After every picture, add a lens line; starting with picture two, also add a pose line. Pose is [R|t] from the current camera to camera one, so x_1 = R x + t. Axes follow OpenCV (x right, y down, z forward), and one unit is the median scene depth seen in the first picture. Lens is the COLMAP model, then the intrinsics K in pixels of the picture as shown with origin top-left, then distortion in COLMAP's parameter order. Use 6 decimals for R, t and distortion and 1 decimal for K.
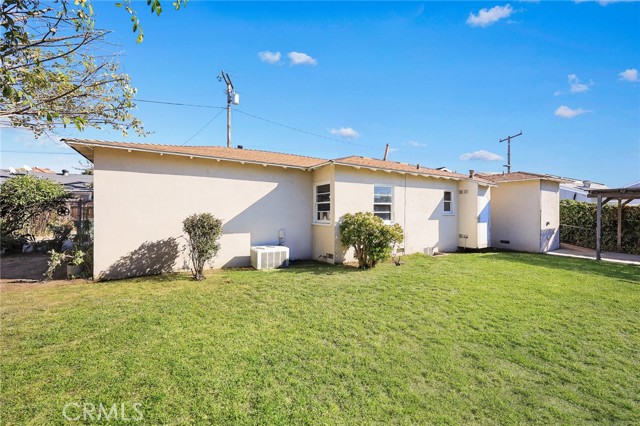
lens RADIAL K [[254.0, 0, 322.8], [0, 254.0, 212.6], [0, 0, 1]] dist [-0.004132, 0.000197]
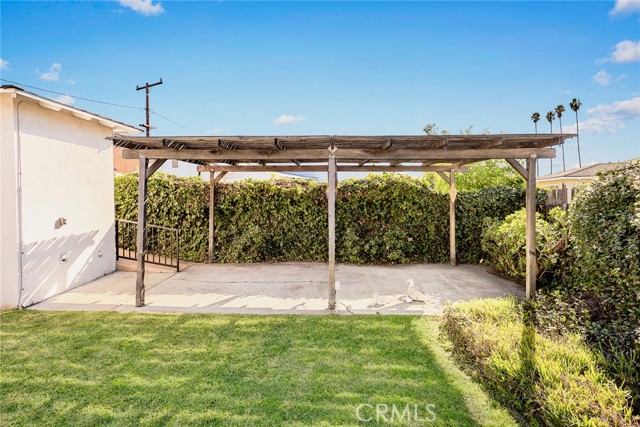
lens RADIAL K [[317.5, 0, 311.2], [0, 317.5, 201.5], [0, 0, 1]] dist [0.001524, 0.000207]
pose [[0.547343, -0.022647, 0.836602, 0.696339], [0.002077, 0.999667, 0.025702, -0.001018], [-0.836906, -0.012331, 0.547208, 0.413891]]
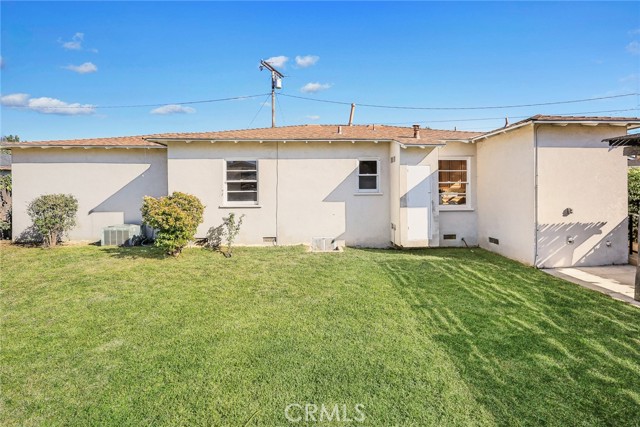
lens RADIAL K [[254.0, 0, 328.0], [0, 254.0, 198.7], [0, 0, 1]] dist [-0.004132, 0.000197]
pose [[0.876914, 0.007482, -0.480589, 0.718465], [0.008091, 0.999507, 0.030324, -0.001543], [0.480579, -0.030480, 0.876422, 0.339968]]
